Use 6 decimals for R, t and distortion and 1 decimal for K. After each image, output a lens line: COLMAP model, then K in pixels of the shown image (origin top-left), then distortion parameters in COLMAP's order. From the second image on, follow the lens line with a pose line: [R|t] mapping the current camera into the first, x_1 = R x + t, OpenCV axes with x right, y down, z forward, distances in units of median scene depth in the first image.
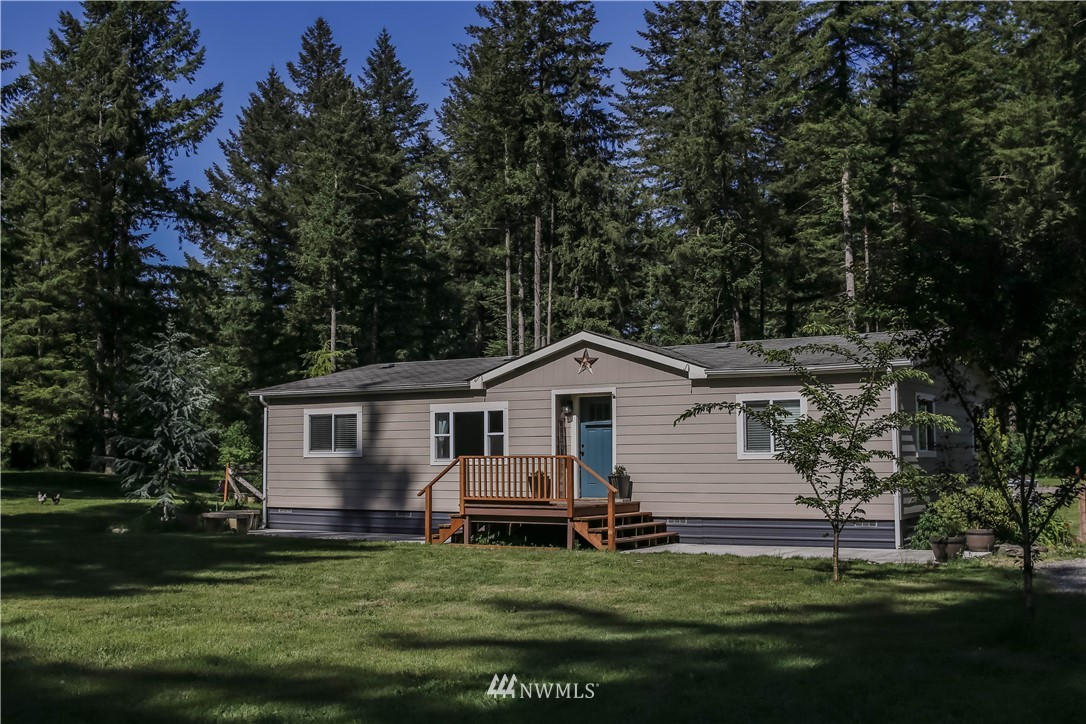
lens RADIAL K [[1158.1, 0, 543.0], [0, 1158.1, 362.0], [0, 0, 1]] dist [-0.115363, 0.027416]
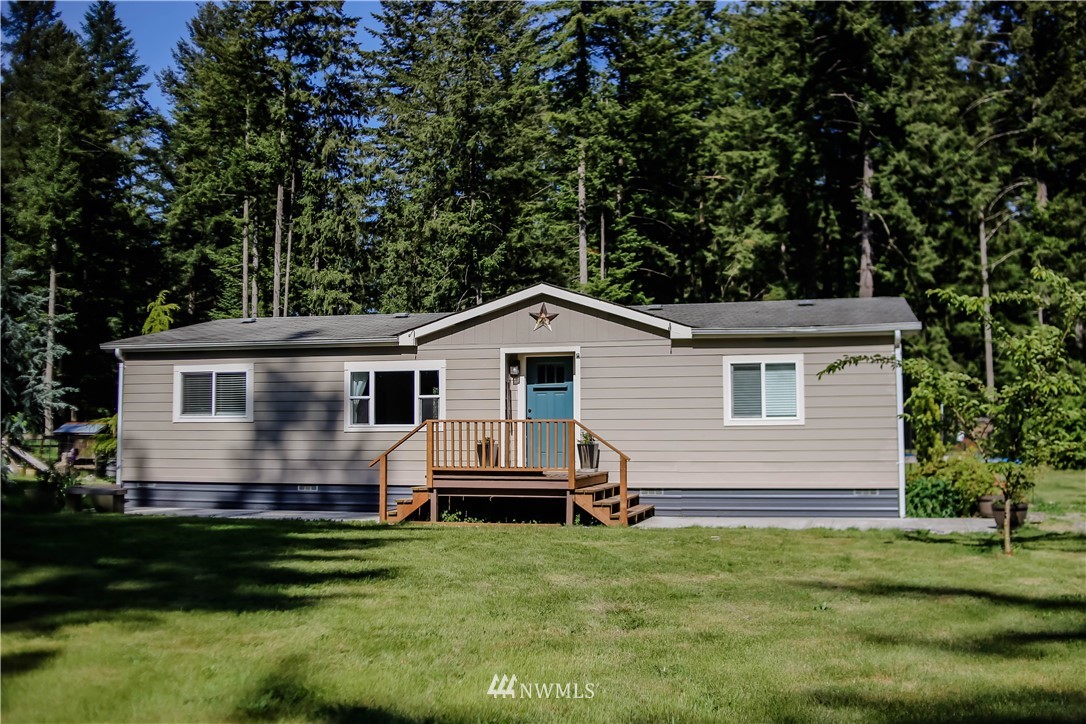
lens RADIAL K [[1086.1, 0, 542.1], [0, 1086.1, 350.1], [0, 0, 1]] dist [-0.115063, 0.037509]
pose [[0.953675, 0.026872, 0.299637, -0.063759], [-0.028659, 0.999588, 0.001569, 0.007029], [-0.299471, -0.010083, 0.954052, 0.055828]]
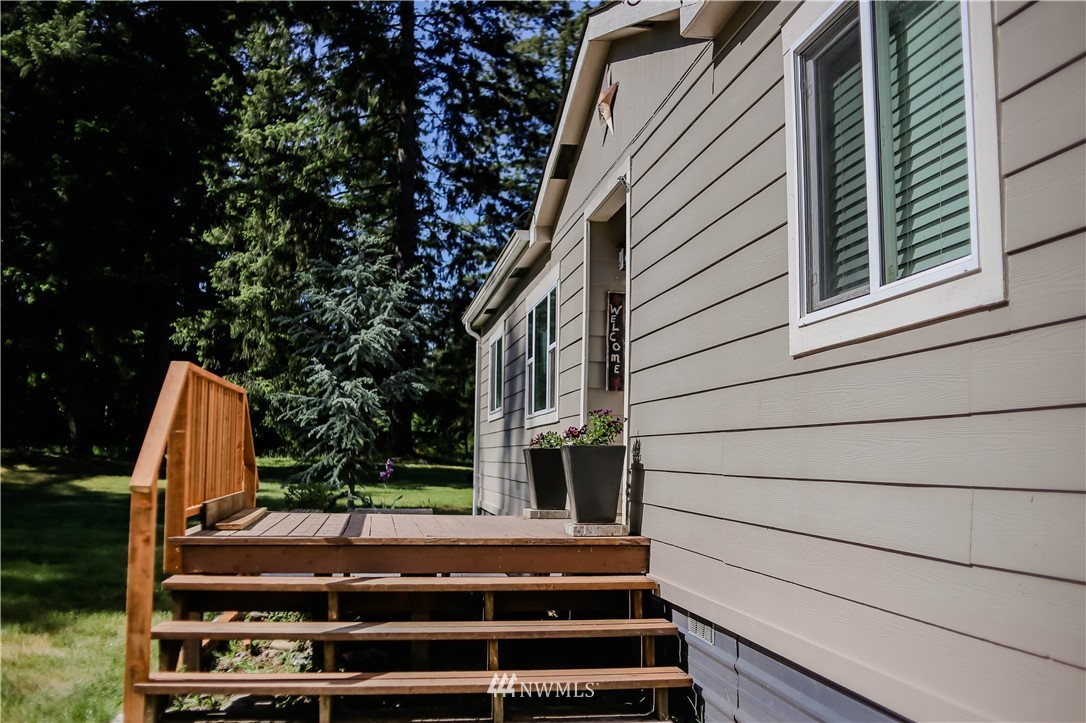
lens RADIAL K [[1086.1, 0, 542.1], [0, 1086.1, 349.6], [0, 0, 1]] dist [-0.115063, 0.037509]
pose [[0.649315, -0.063681, -0.757849, 0.074757], [0.051487, 0.997883, -0.039737, 0.023850], [0.758775, -0.013217, 0.651219, 0.229540]]
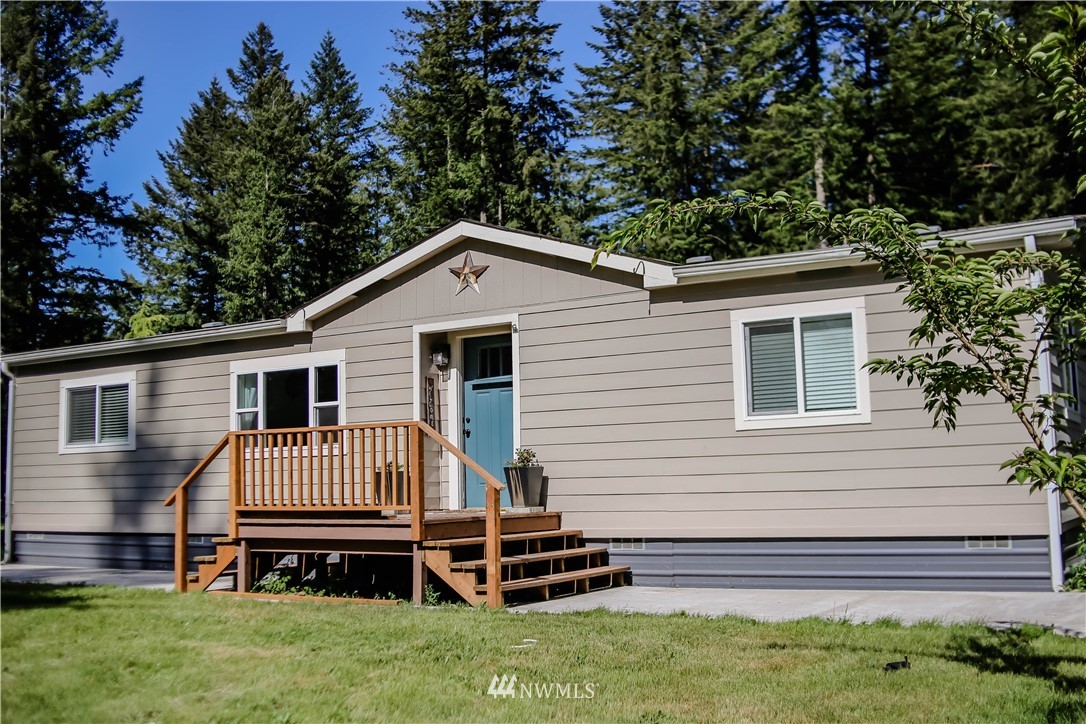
lens RADIAL K [[1112.9, 0, 536.0], [0, 1112.9, 361.4], [0, 0, 1]] dist [-0.122741, 0.037346]
pose [[0.999692, -0.013089, 0.021083, 0.017224], [0.013696, 0.999488, -0.028916, 0.017789], [-0.020694, 0.029196, 0.999359, 0.129002]]
